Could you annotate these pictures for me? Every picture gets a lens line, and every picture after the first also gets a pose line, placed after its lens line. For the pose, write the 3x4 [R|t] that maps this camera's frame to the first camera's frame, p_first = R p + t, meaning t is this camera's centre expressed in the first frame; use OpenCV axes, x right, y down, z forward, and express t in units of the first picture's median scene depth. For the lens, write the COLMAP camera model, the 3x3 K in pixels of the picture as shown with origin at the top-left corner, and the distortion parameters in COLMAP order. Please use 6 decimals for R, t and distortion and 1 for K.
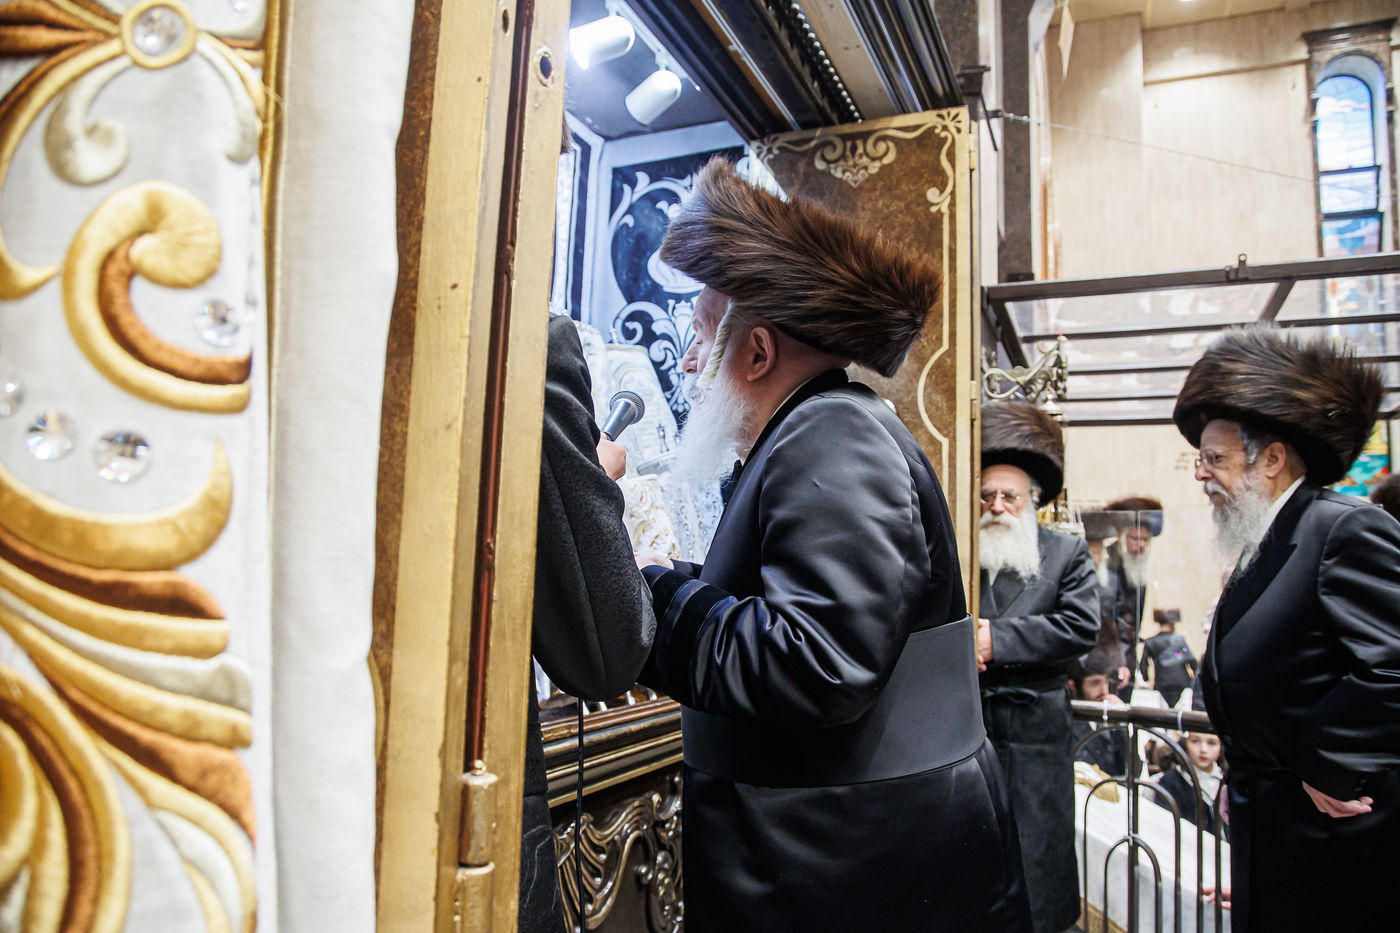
lens RADIAL K [[977.3, 0, 701.3], [0, 977.3, 467.0], [0, 0, 1]] dist [-0.003088, -0.000122]
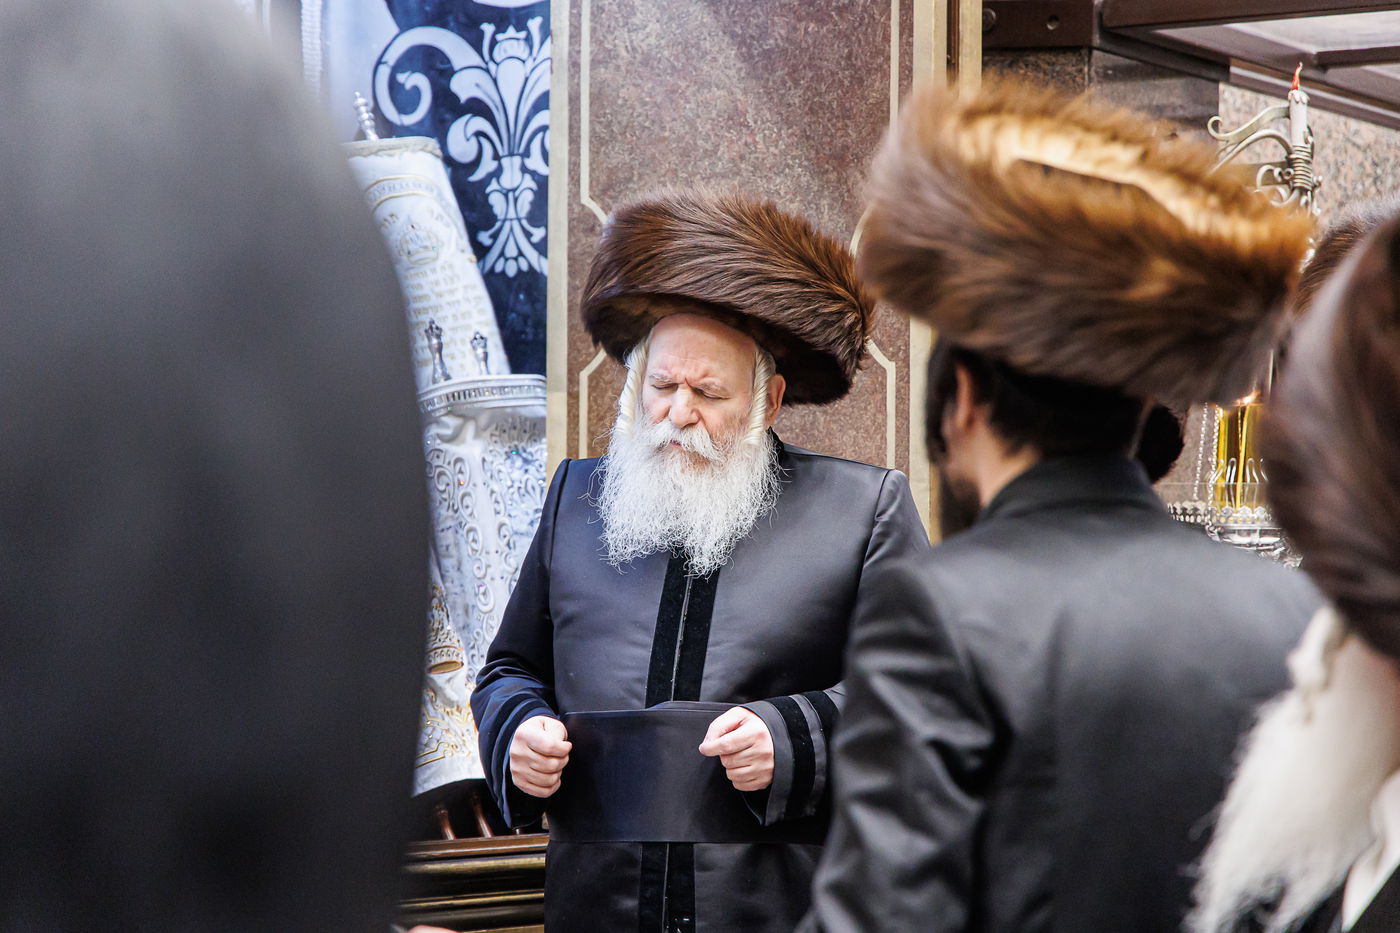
lens RADIAL K [[4190.6, 0, 700.1], [0, 4190.6, 467.3], [0, 0, 1]] dist [0.144989, 0.000000]
pose [[0.985764, -0.030773, -0.165294, 0.380421], [0.042709, 0.996692, 0.069148, -0.097247], [0.162620, -0.075223, 0.983817, -0.904857]]
